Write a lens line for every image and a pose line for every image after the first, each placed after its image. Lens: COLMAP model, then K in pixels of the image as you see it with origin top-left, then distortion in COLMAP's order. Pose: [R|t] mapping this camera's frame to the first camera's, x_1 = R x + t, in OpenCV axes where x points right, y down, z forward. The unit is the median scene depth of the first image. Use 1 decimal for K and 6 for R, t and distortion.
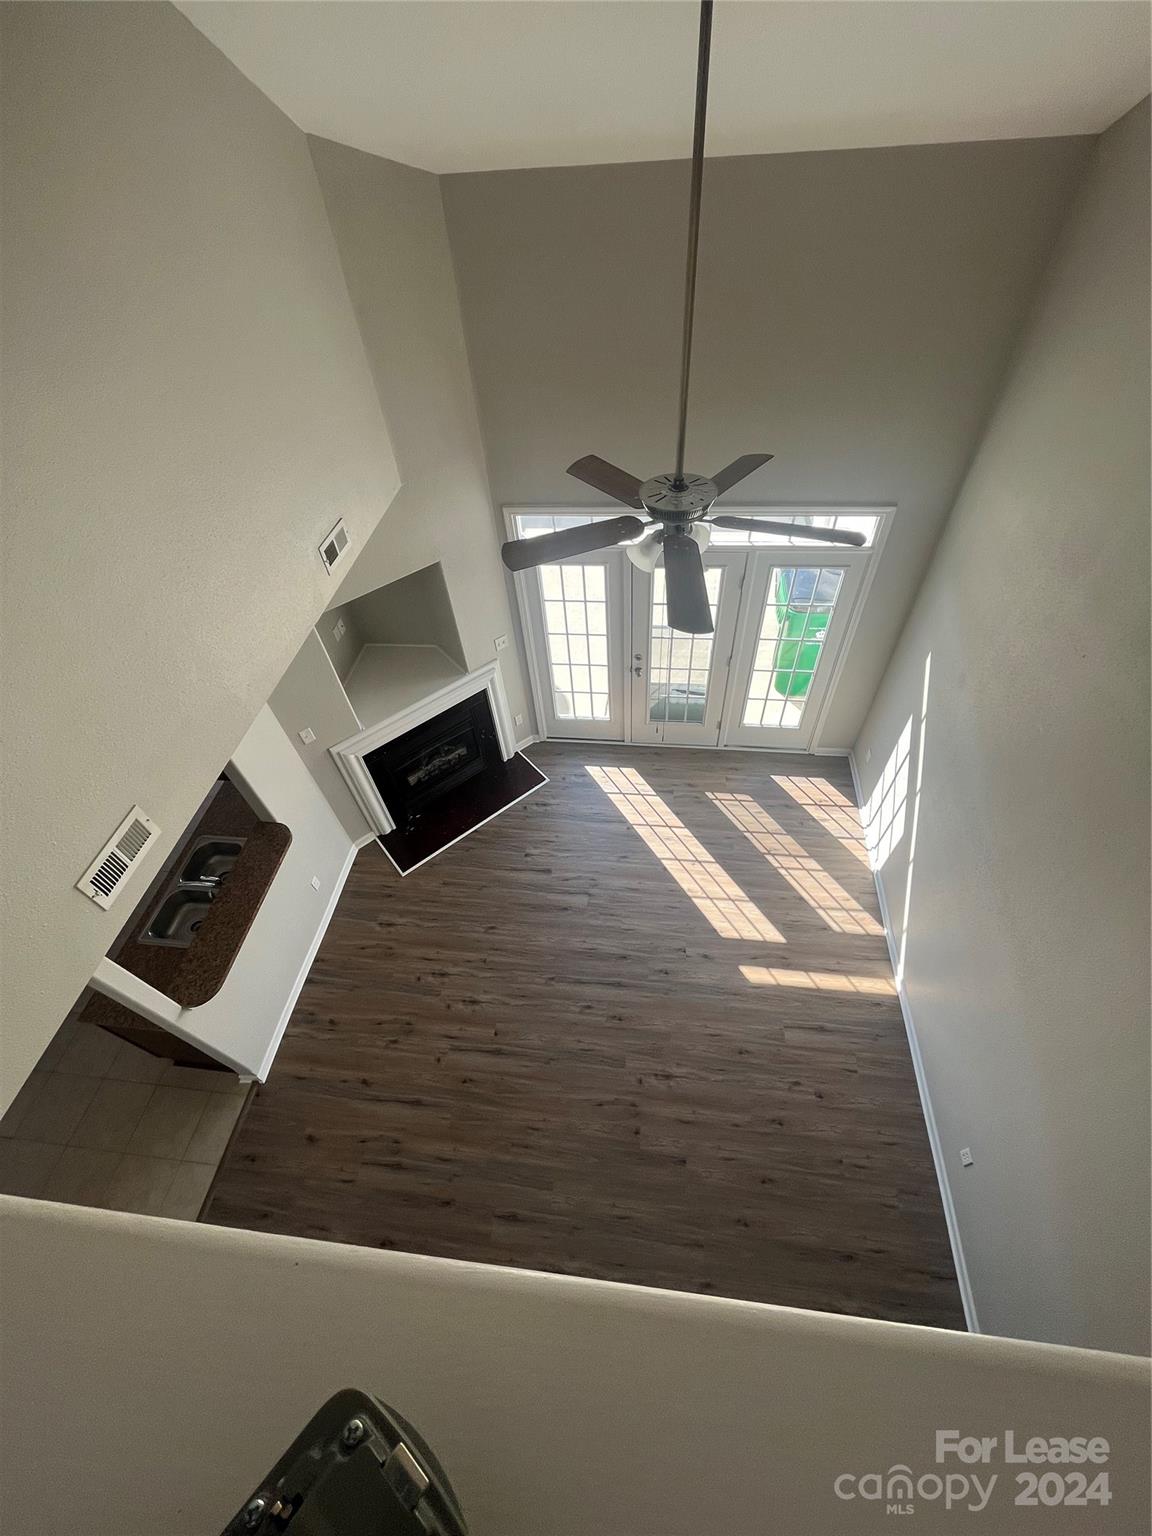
lens RADIAL K [[623.7, 0, 576.4], [0, 623.7, 769.2], [0, 0, 1]] dist [0.001157, -0.000080]
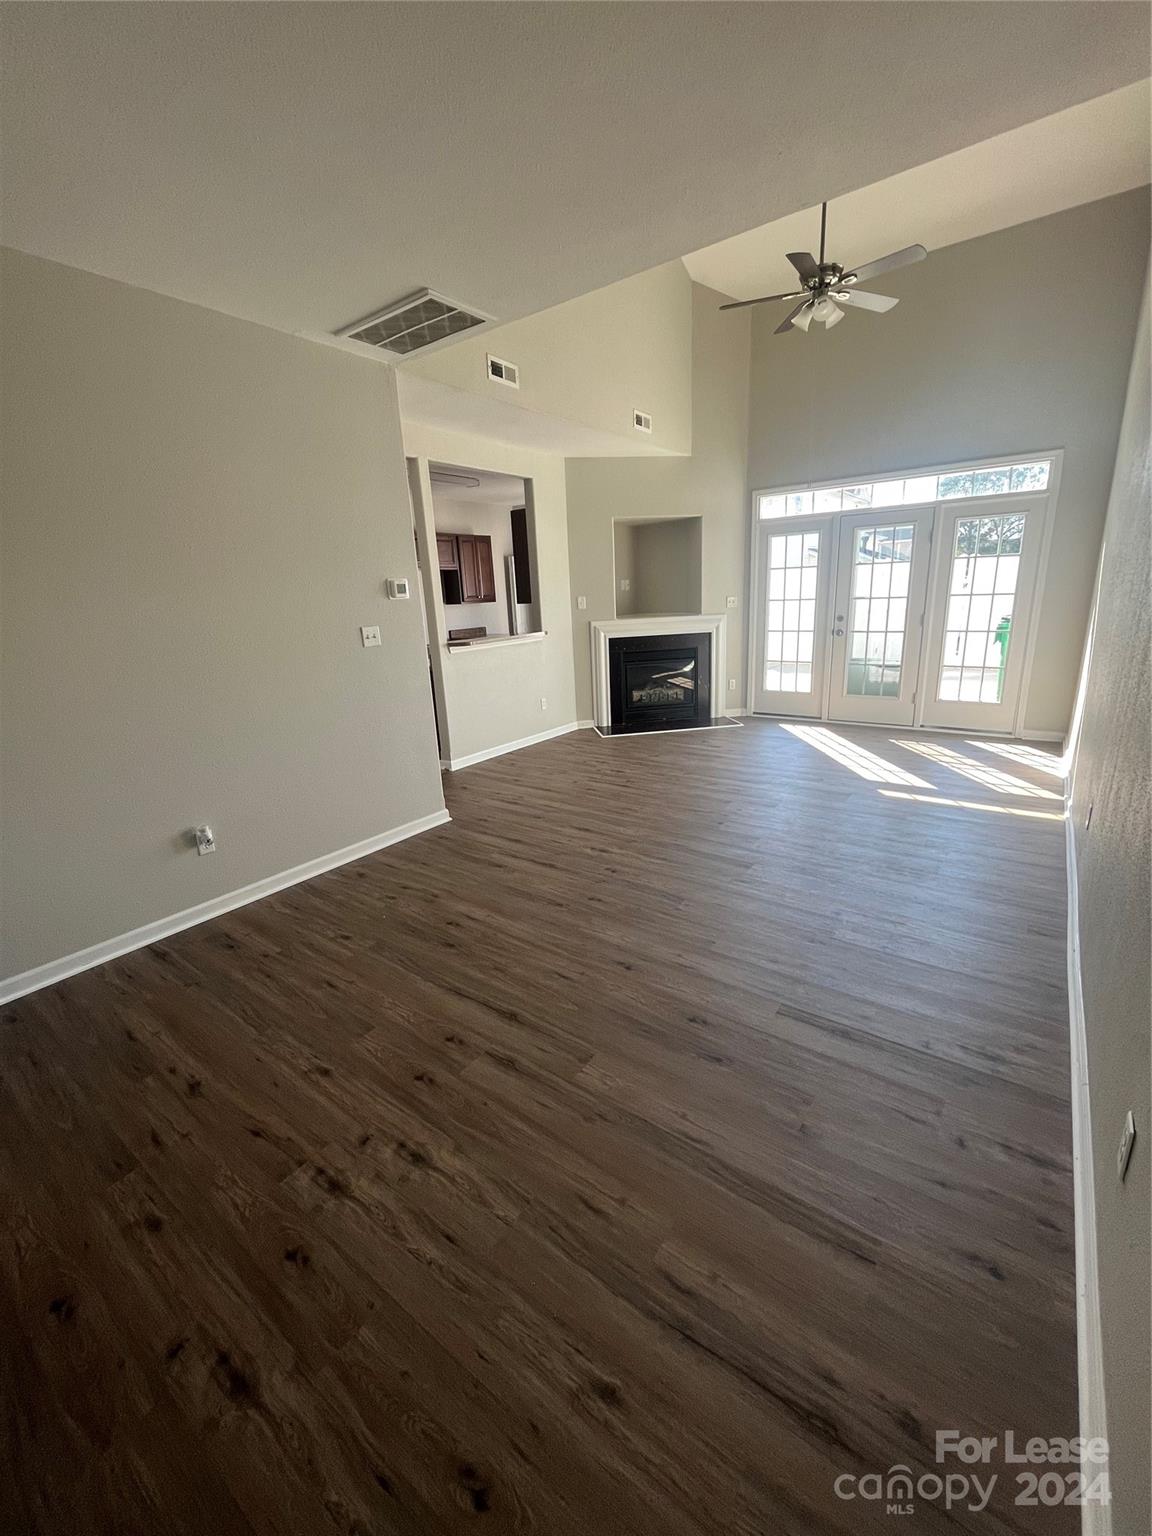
lens RADIAL K [[623.7, 0, 583.4], [0, 623.7, 768.4], [0, 0, 1]] dist [0.001157, -0.000080]
pose [[0.874983, 0.154702, -0.458772, 0.267028], [-0.377730, 0.810881, -0.446981, 0.796494], [0.302860, 0.564393, 0.767943, 0.078767]]
